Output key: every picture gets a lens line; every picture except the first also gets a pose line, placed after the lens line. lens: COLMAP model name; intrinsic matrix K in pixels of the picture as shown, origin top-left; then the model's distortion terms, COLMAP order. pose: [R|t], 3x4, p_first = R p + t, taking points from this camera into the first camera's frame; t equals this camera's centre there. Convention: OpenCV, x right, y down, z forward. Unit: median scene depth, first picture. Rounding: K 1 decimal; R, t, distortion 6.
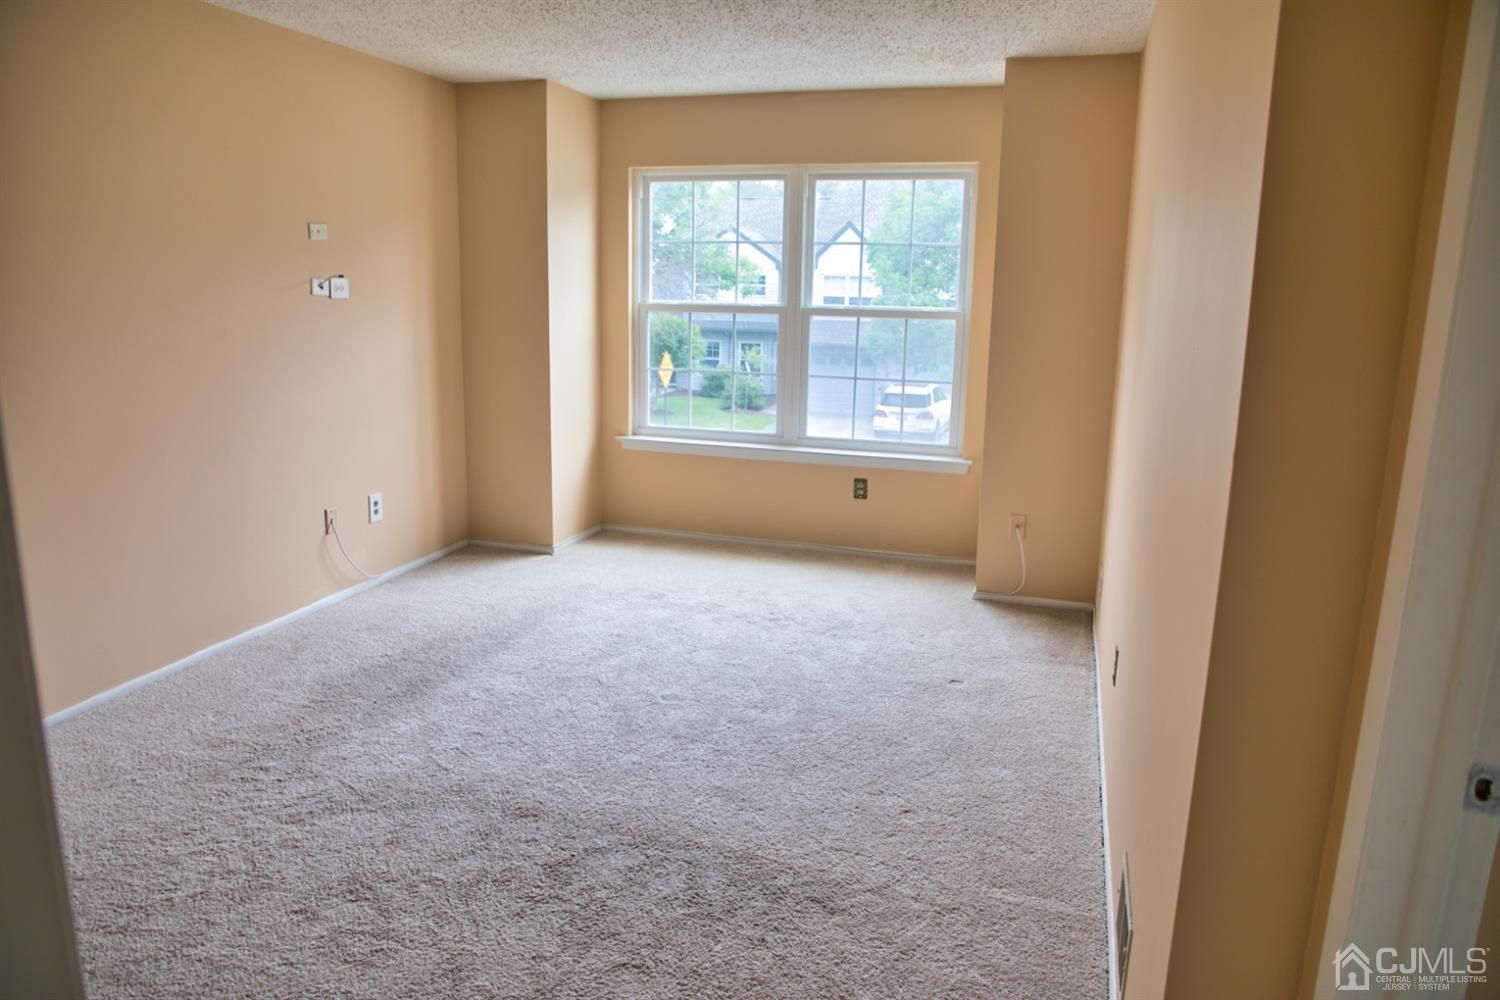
lens RADIAL K [[991.7, 0, 744.0], [0, 991.7, 493.3], [0, 0, 1]] dist [-0.074527, 0.031505]
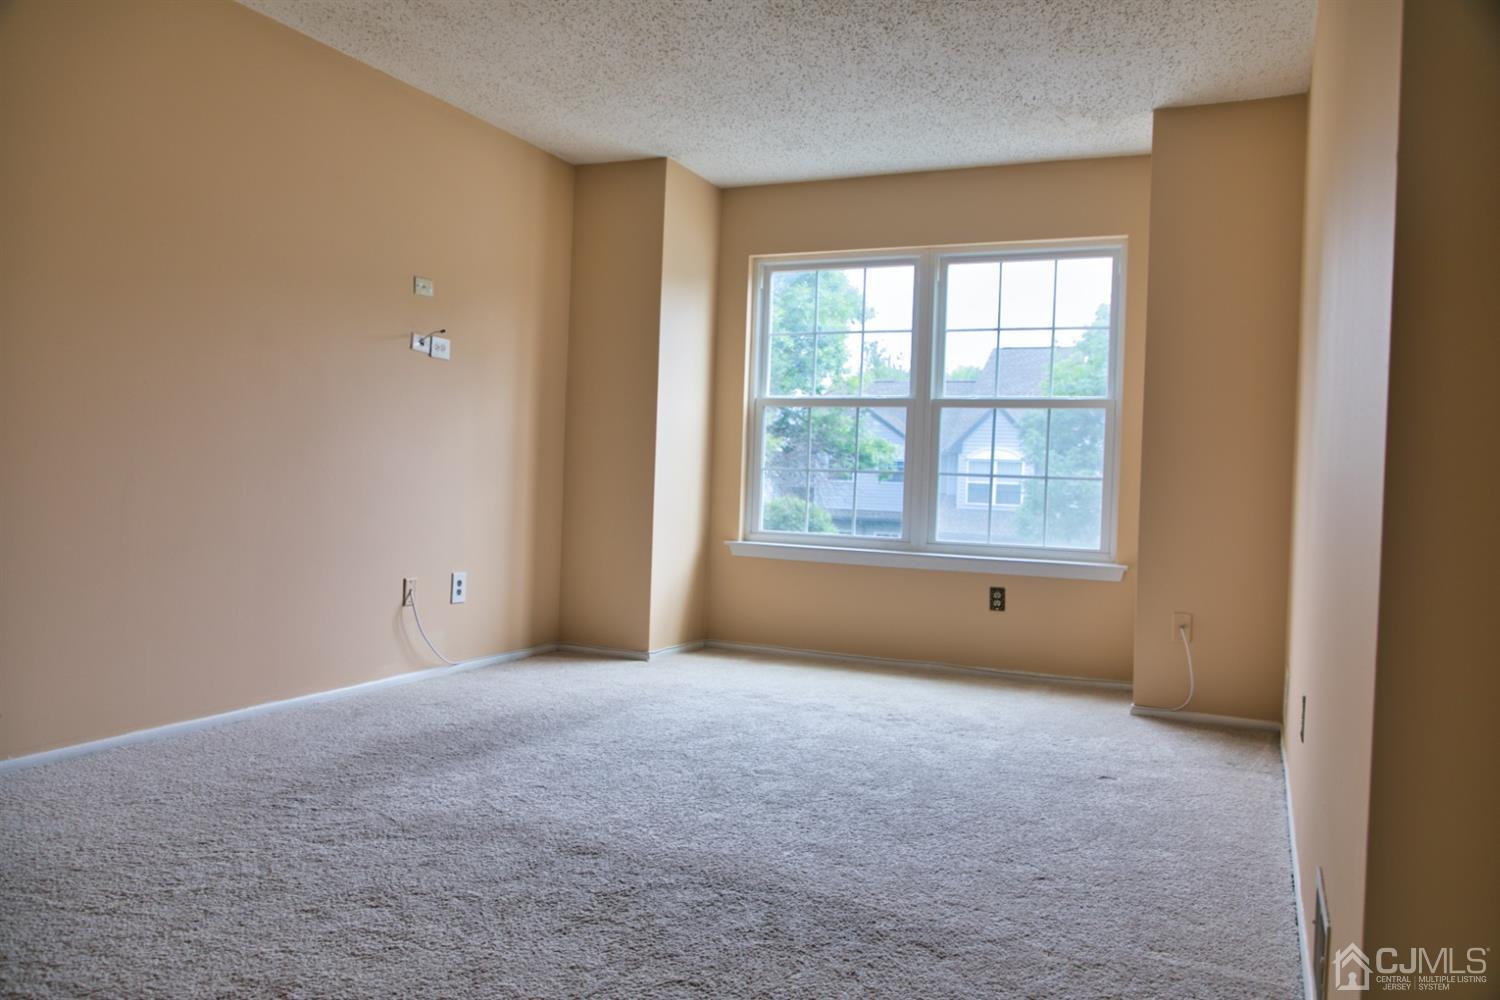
lens RADIAL K [[1092.0, 0, 748.5], [0, 1092.0, 508.2], [0, 0, 1]] dist [-0.039199, 0.020592]
pose [[0.992383, 0.018315, -0.121824, 0.019835], [-0.040997, 0.981621, -0.186384, 0.138799], [0.116171, 0.189959, 0.974895, 0.025511]]
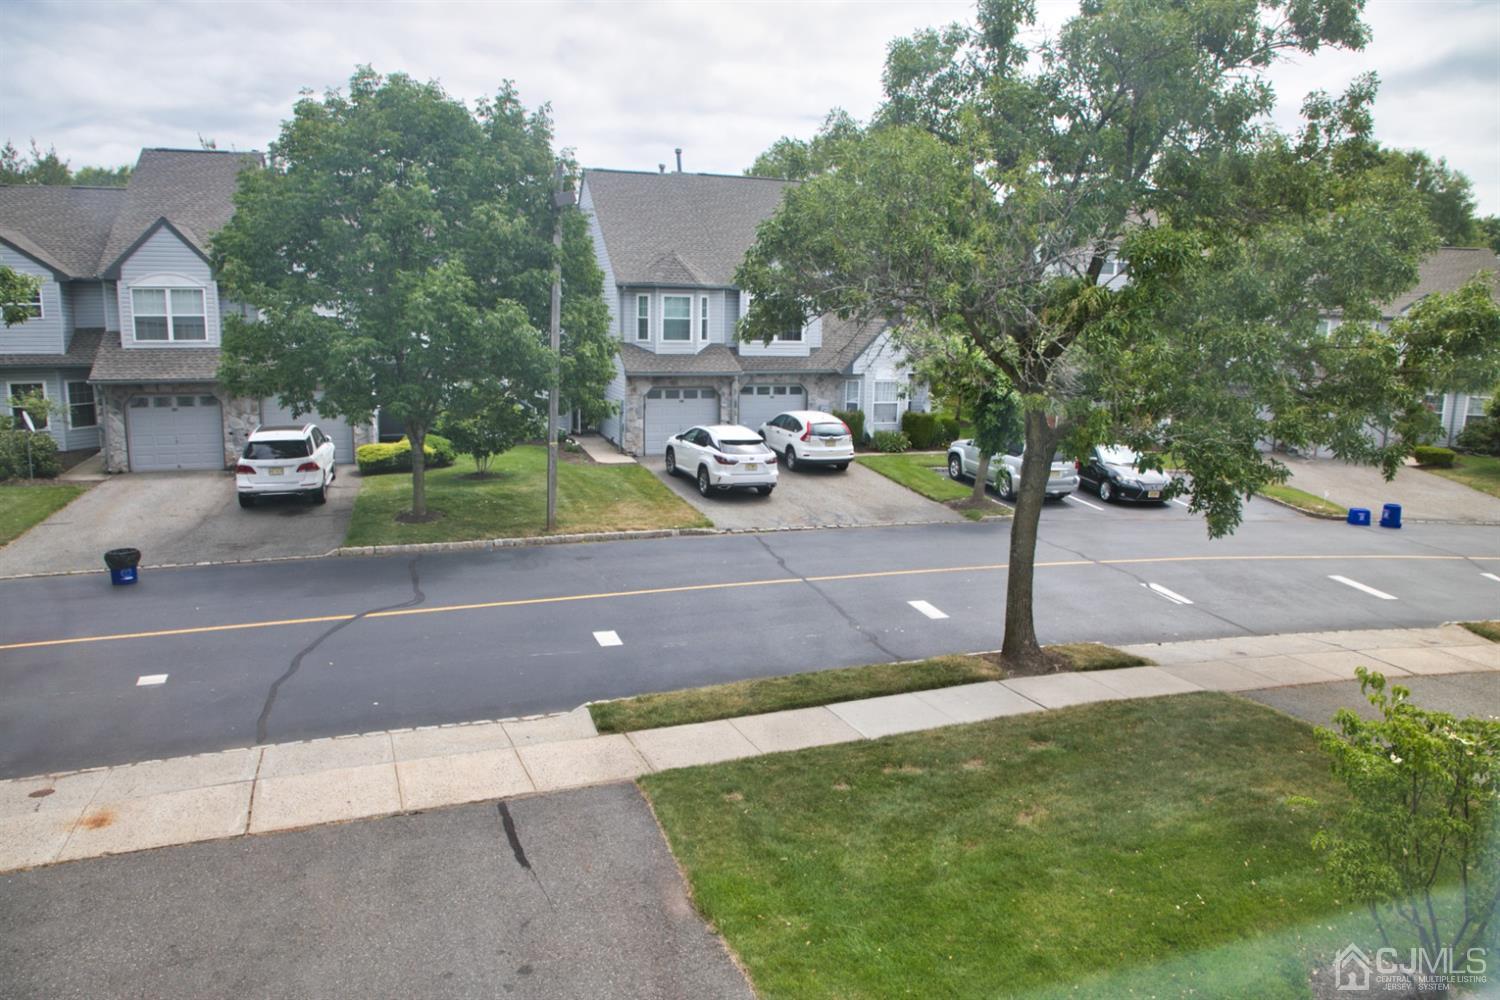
lens RADIAL K [[991.7, 0, 741.1], [0, 991.7, 503.0], [0, 0, 1]] dist [-0.074527, 0.031505]
pose [[0.795169, -0.119691, 0.594458, -0.043596], [0.123444, 0.991750, 0.034559, -0.216326], [-0.593689, 0.045902, 0.803384, 1.119593]]
